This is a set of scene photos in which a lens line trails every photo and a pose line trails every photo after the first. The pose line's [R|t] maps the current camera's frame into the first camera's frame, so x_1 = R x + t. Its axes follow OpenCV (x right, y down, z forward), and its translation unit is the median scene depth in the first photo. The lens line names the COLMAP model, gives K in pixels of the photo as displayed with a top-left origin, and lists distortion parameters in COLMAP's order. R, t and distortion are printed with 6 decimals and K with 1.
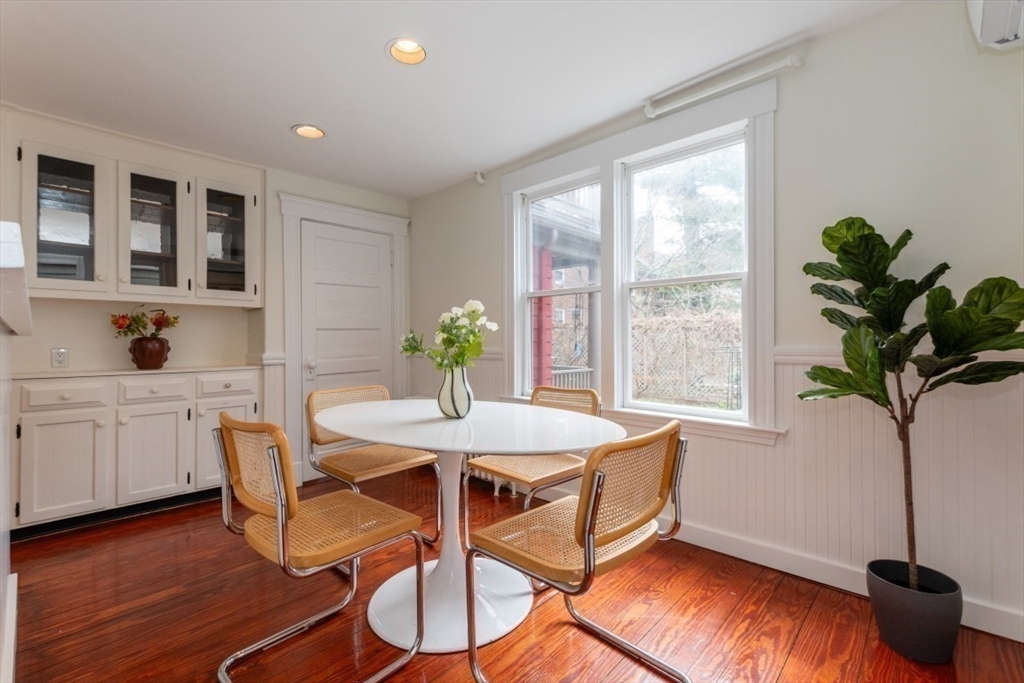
lens RADIAL K [[445.3, 0, 512.1], [0, 445.3, 342.4], [0, 0, 1]] dist [0.008145, -0.002512]
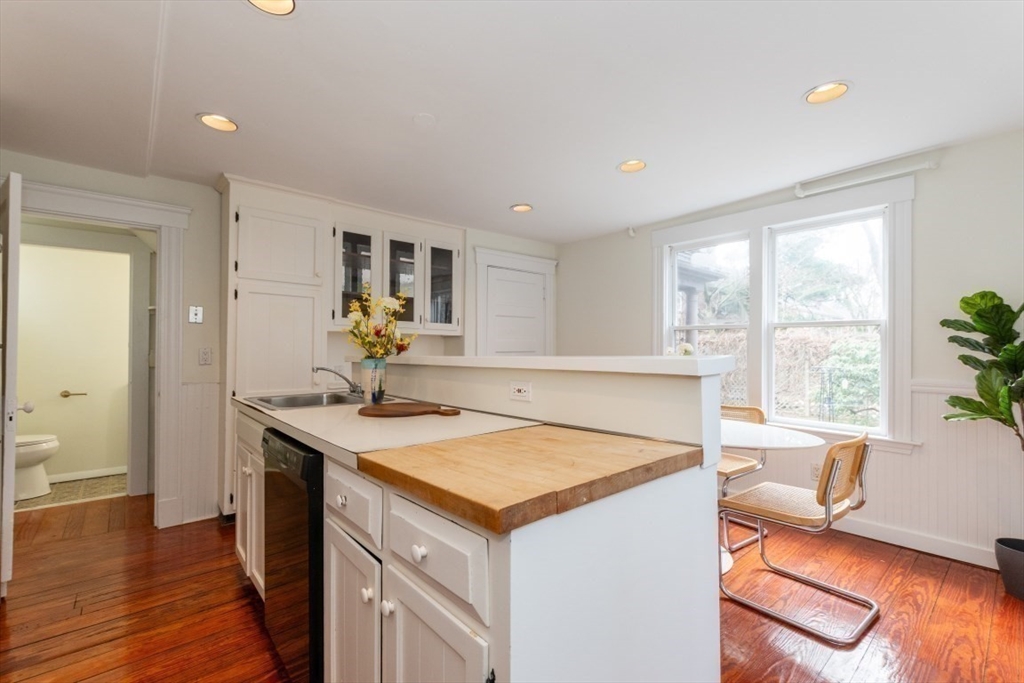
lens RADIAL K [[445.3, 0, 513.2], [0, 445.3, 349.0], [0, 0, 1]] dist [0.008145, -0.002512]
pose [[0.995075, 0.013935, -0.098140, -0.467492], [-0.014704, 0.999867, -0.007109, -0.054158], [0.098028, 0.008517, 0.995147, -0.441714]]
